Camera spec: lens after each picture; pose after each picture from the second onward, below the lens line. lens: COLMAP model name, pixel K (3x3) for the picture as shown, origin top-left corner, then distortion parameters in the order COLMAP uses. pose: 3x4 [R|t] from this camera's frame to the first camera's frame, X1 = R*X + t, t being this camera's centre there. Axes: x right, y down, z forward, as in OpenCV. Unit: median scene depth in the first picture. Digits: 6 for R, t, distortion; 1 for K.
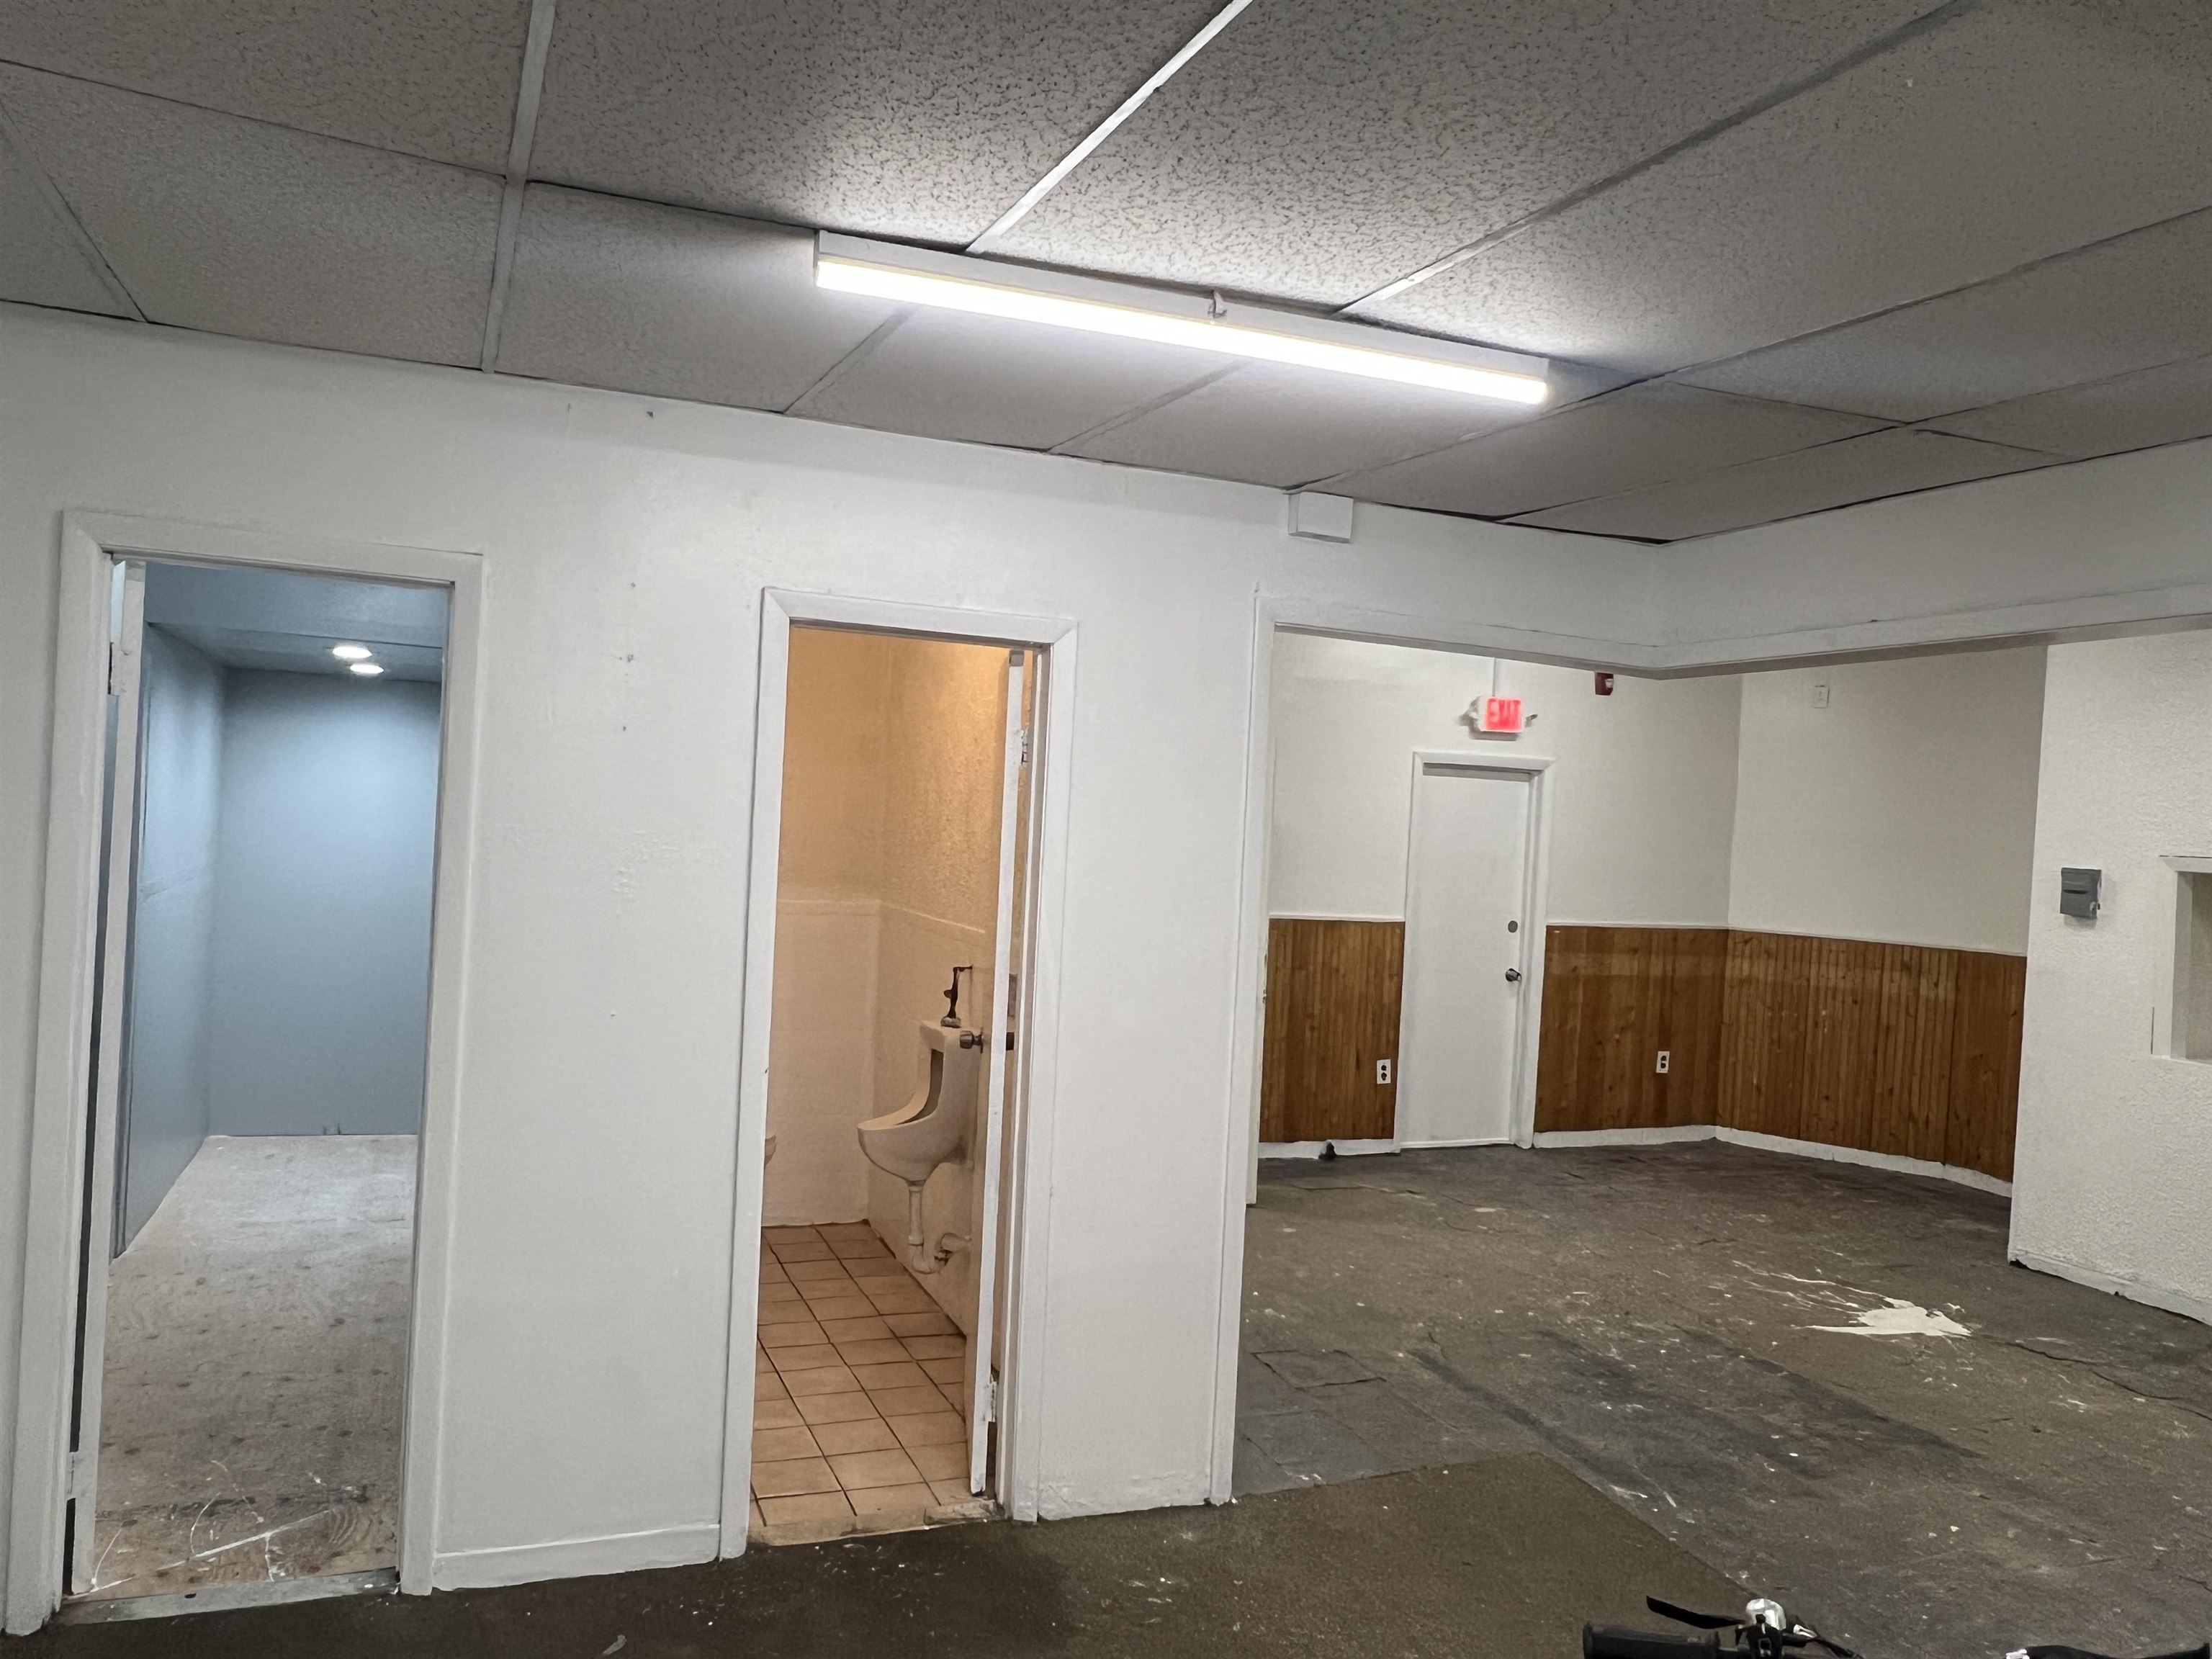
lens RADIAL K [[1616.3, 0, 1076.1], [0, 1616.3, 840.3], [0, 0, 1]] dist [0.000497, 0.003008]
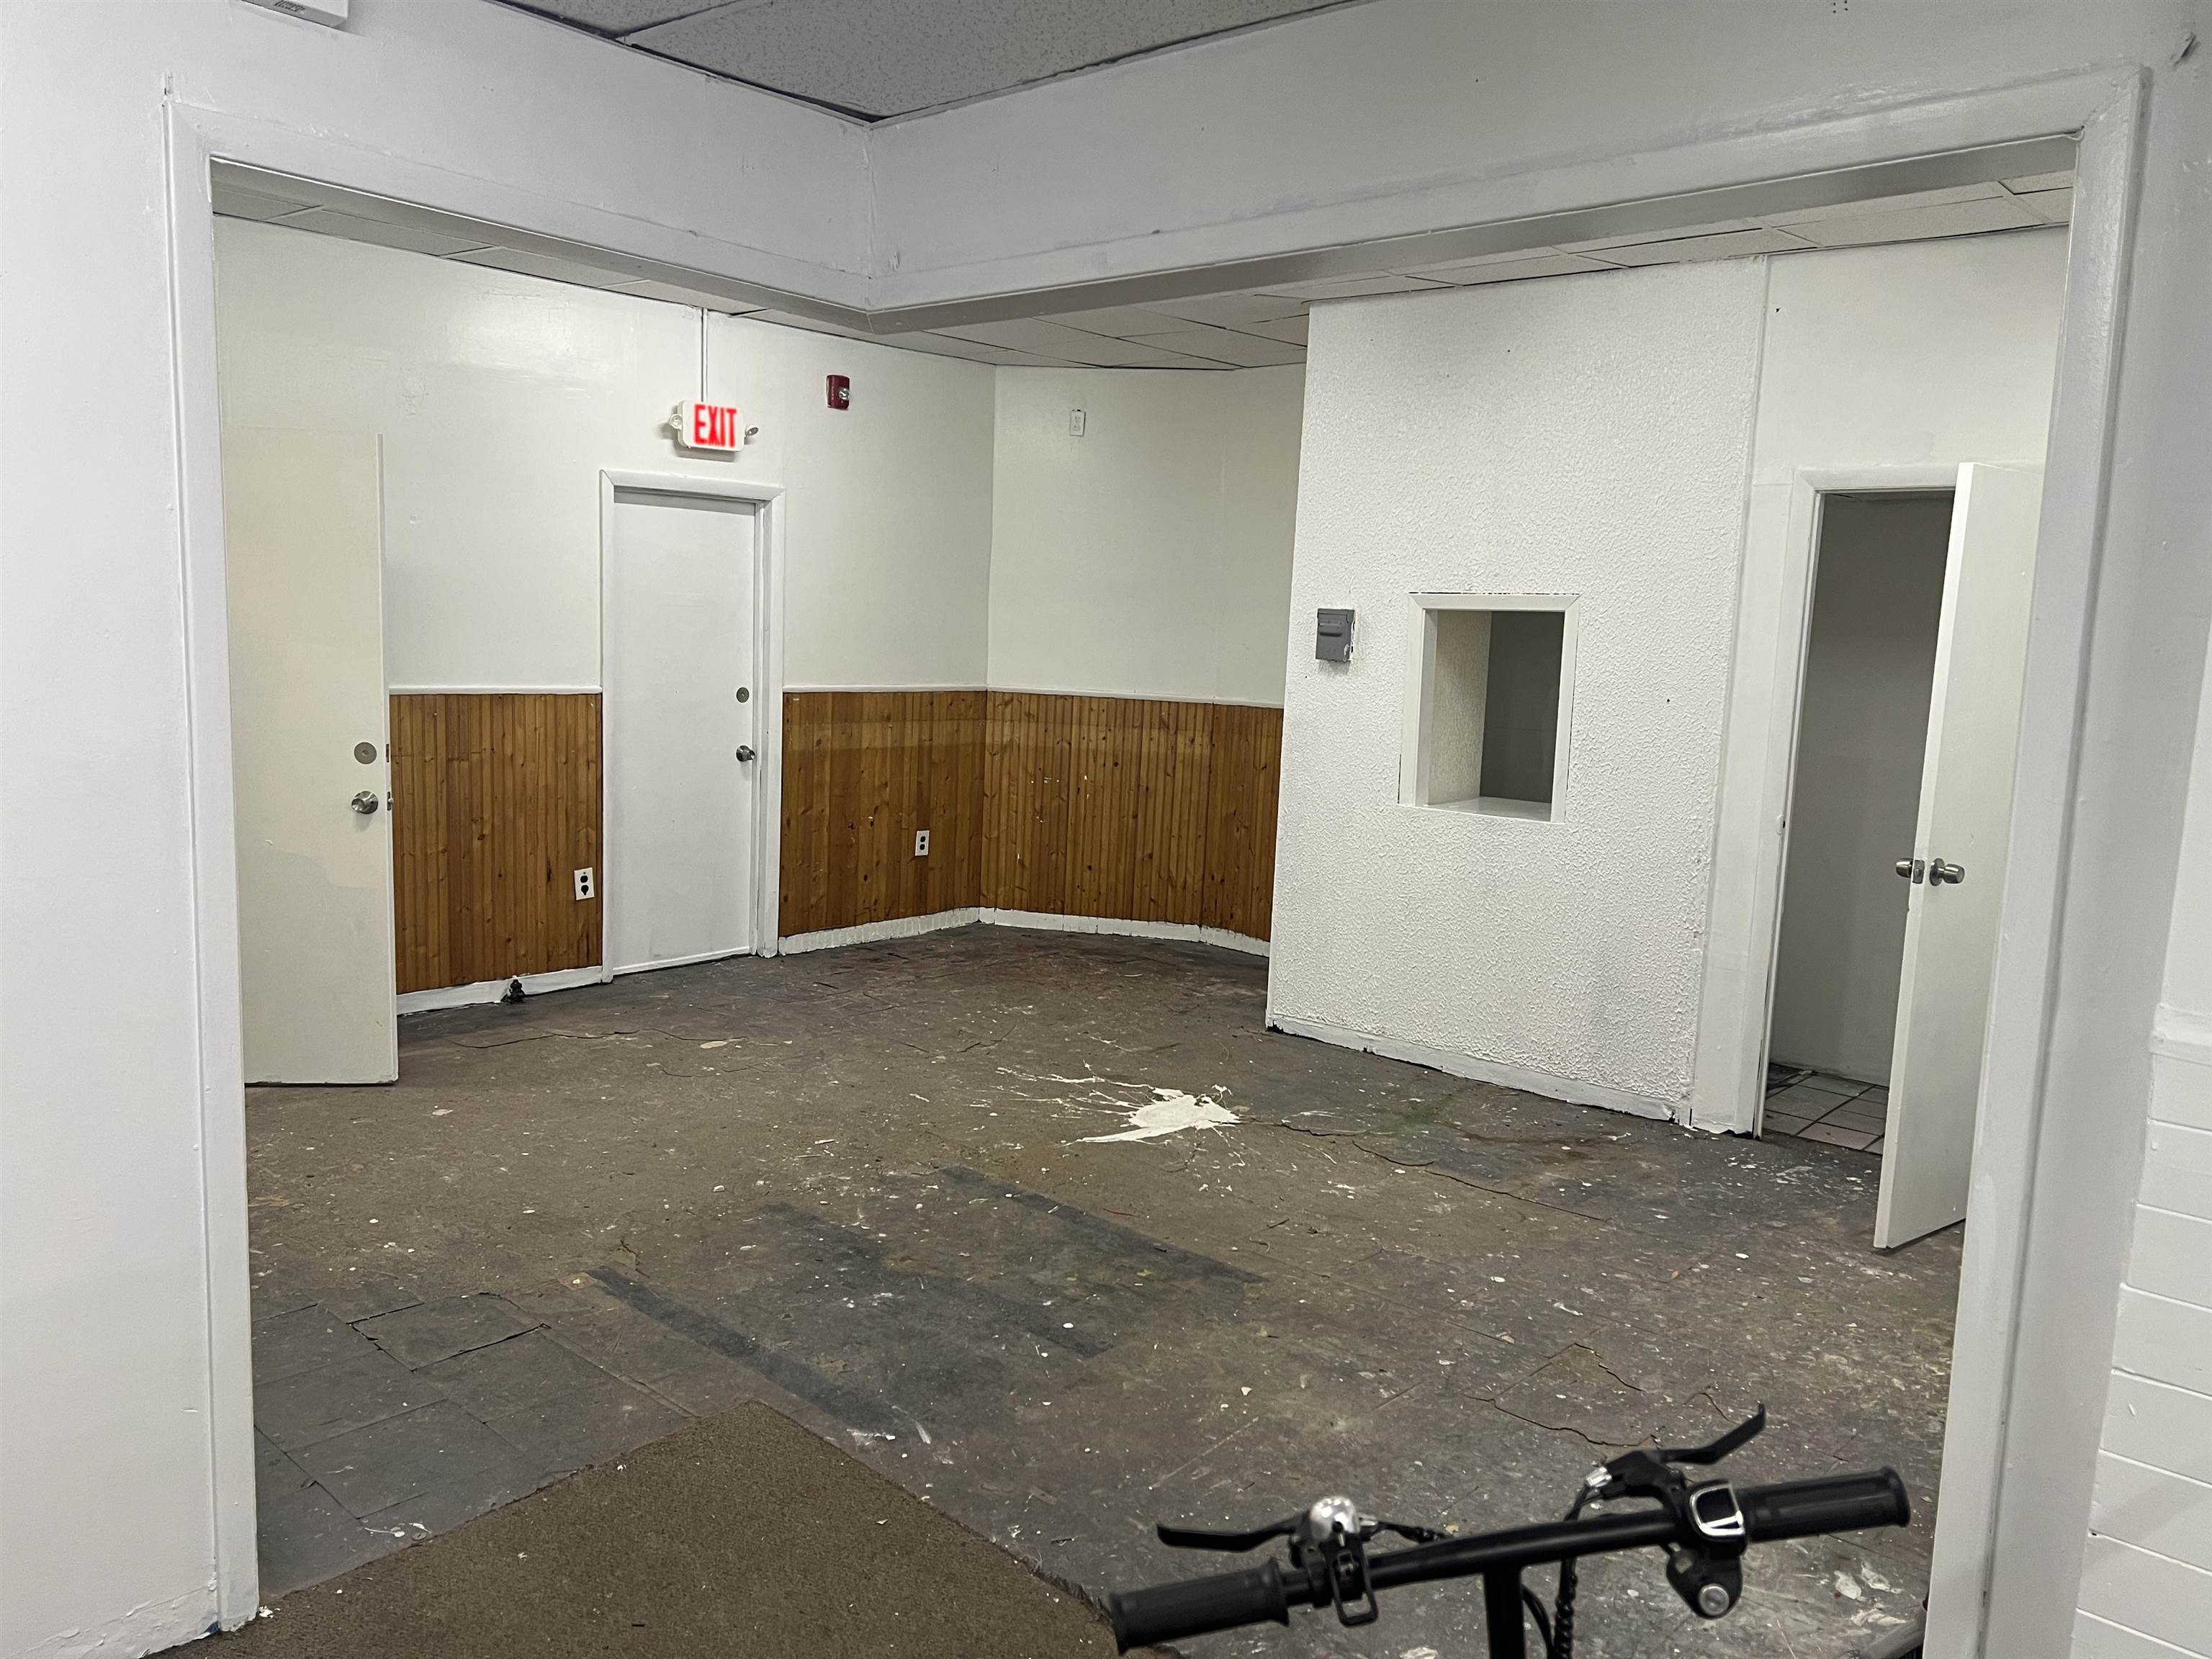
lens RADIAL K [[1636.7, 0, 1106.0], [0, 1636.7, 829.5], [0, 0, 1]] dist [0.005053, -0.080327]
pose [[0.899514, -0.069708, 0.431295, 0.091150], [0.013642, 0.991189, 0.131749, 0.017867], [-0.436679, -0.112626, 0.892539, 0.211438]]
